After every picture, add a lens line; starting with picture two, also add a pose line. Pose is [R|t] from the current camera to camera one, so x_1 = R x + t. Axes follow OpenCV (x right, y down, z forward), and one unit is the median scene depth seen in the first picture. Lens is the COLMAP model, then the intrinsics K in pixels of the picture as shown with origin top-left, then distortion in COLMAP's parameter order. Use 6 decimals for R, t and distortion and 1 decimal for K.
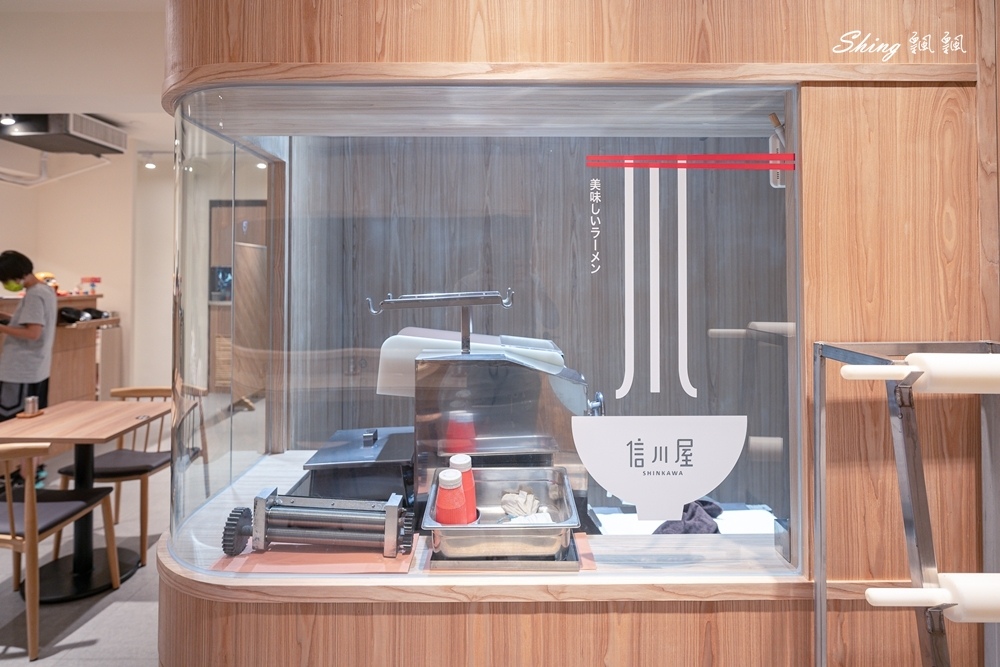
lens RADIAL K [[554.2, 0, 510.5], [0, 554.2, 263.0], [0, 0, 1]] dist [0.003284, -0.003164]
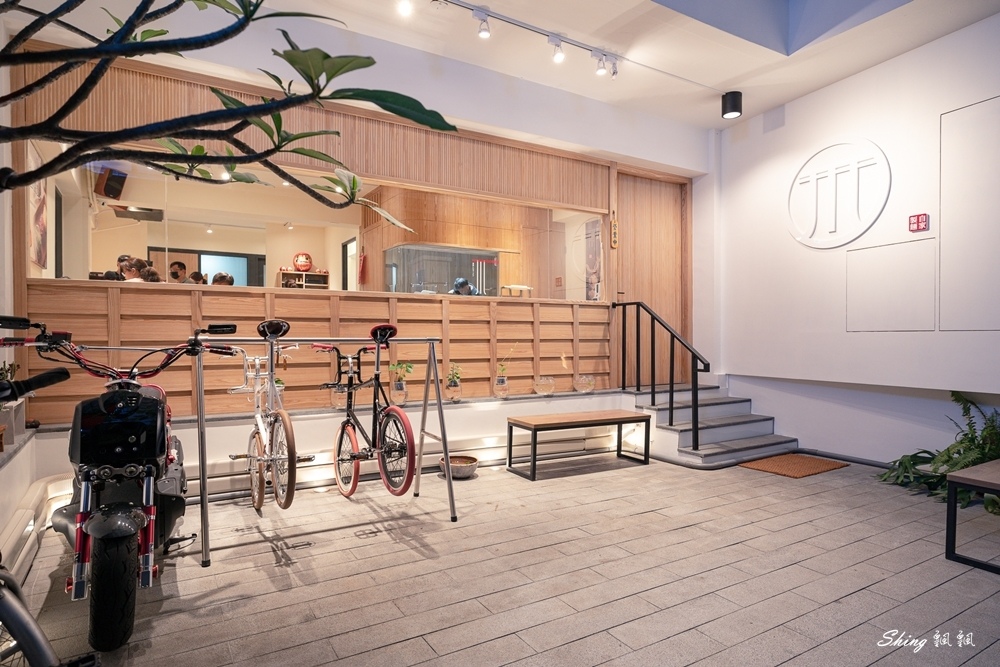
lens RADIAL K [[554.2, 0, 499.4], [0, 554.2, 334.8], [0, 0, 1]] dist [0.003284, -0.003164]
pose [[0.865062, -0.001606, 0.501663, -3.060429], [-0.009762, 0.999752, 0.020035, 0.612471], [-0.501570, -0.022229, 0.864831, -5.208847]]
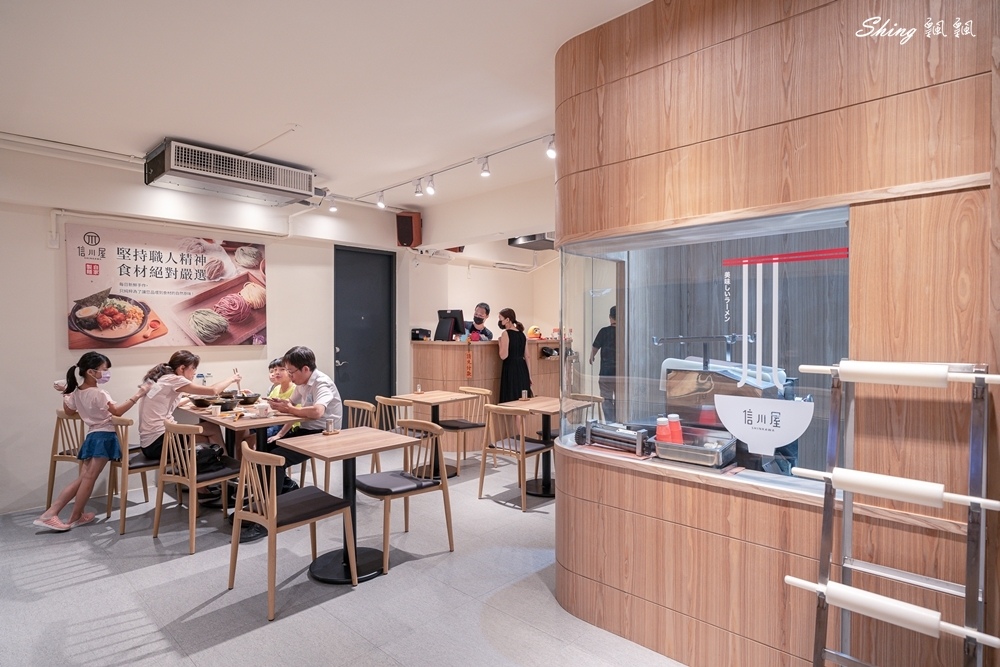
lens RADIAL K [[554.2, 0, 499.2], [0, 554.2, 336.3], [0, 0, 1]] dist [0.003284, -0.003164]
pose [[0.707622, 0.009211, -0.706531, 0.959114], [0.015262, 0.999483, 0.028316, 0.004006], [0.706426, -0.030820, 0.707115, -0.921154]]
